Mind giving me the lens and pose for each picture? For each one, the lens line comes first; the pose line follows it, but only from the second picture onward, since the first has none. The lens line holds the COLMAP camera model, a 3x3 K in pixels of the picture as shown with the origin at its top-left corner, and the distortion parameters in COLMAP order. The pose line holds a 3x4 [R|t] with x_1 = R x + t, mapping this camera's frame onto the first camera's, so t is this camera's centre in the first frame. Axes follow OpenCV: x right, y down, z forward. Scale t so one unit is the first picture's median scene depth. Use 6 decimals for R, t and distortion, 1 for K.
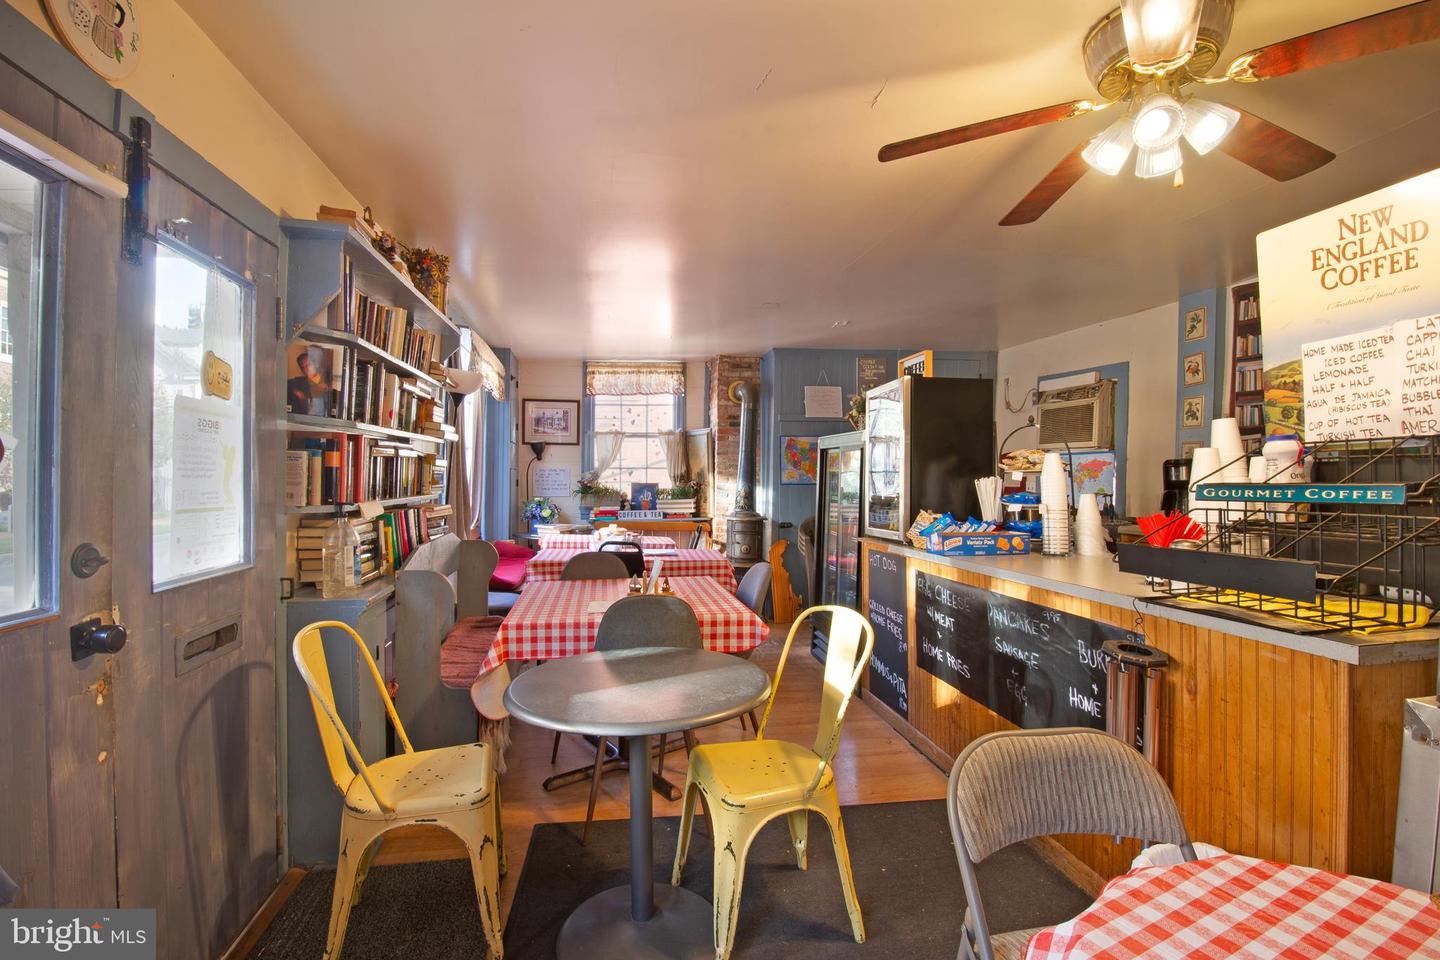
lens RADIAL K [[664.9, 0, 718.9], [0, 664.9, 474.7], [0, 0, 1]] dist [-0.004405, -0.010428]
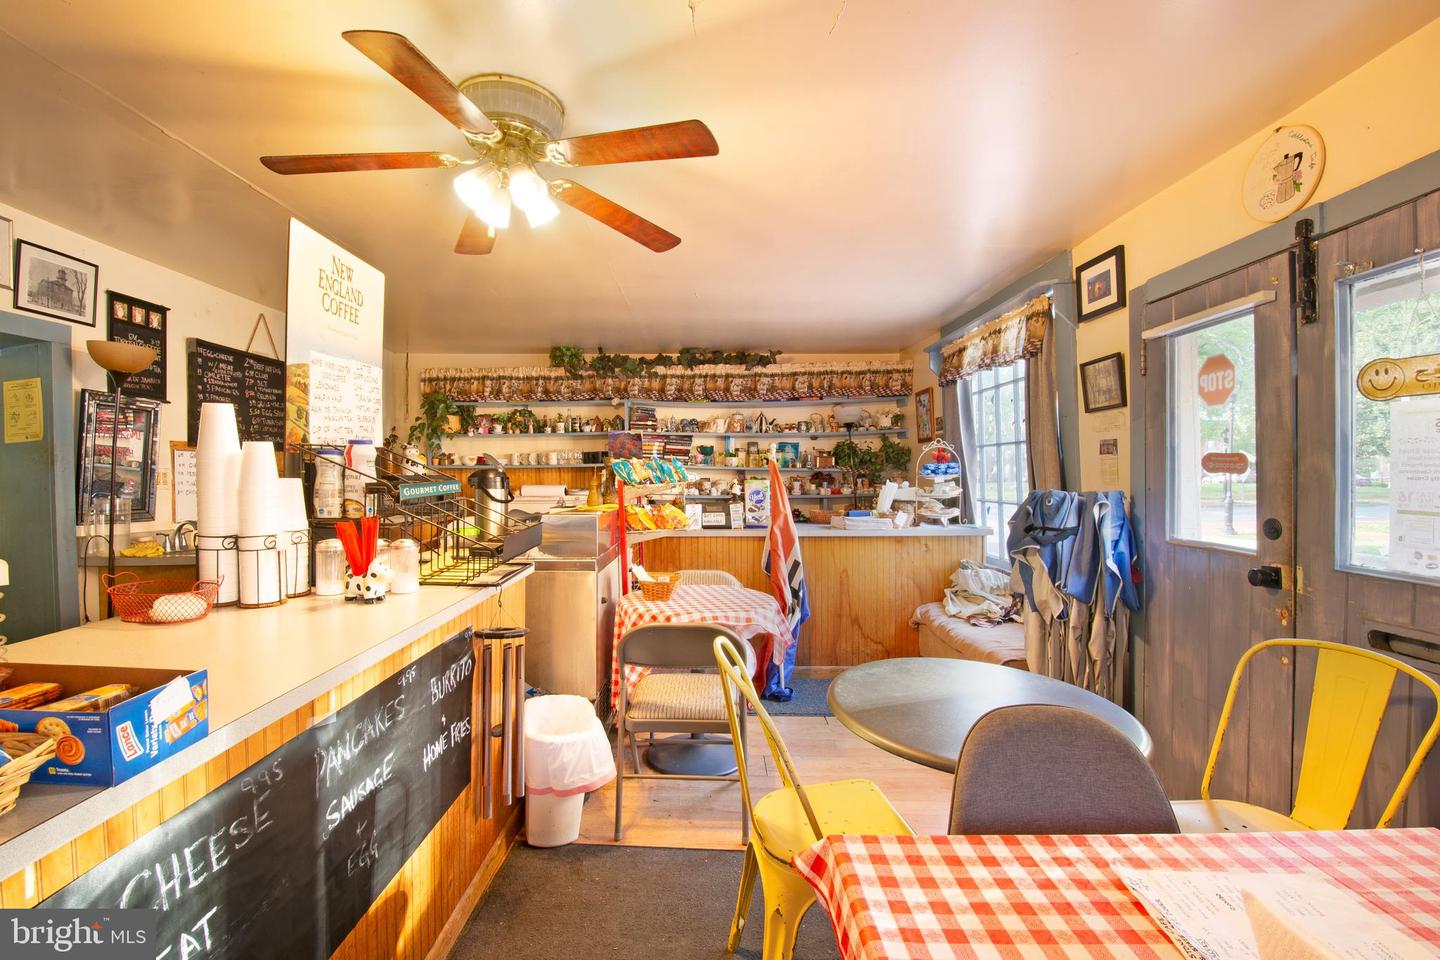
lens RADIAL K [[664.9, 0, 696.8], [0, 664.9, 470.2], [0, 0, 1]] dist [-0.004405, -0.010428]
pose [[-0.980384, -0.001195, 0.197095, 0.080585], [-0.001963, 0.999991, -0.003700, -0.004693], [-0.197089, -0.004015, -0.980377, 2.086352]]
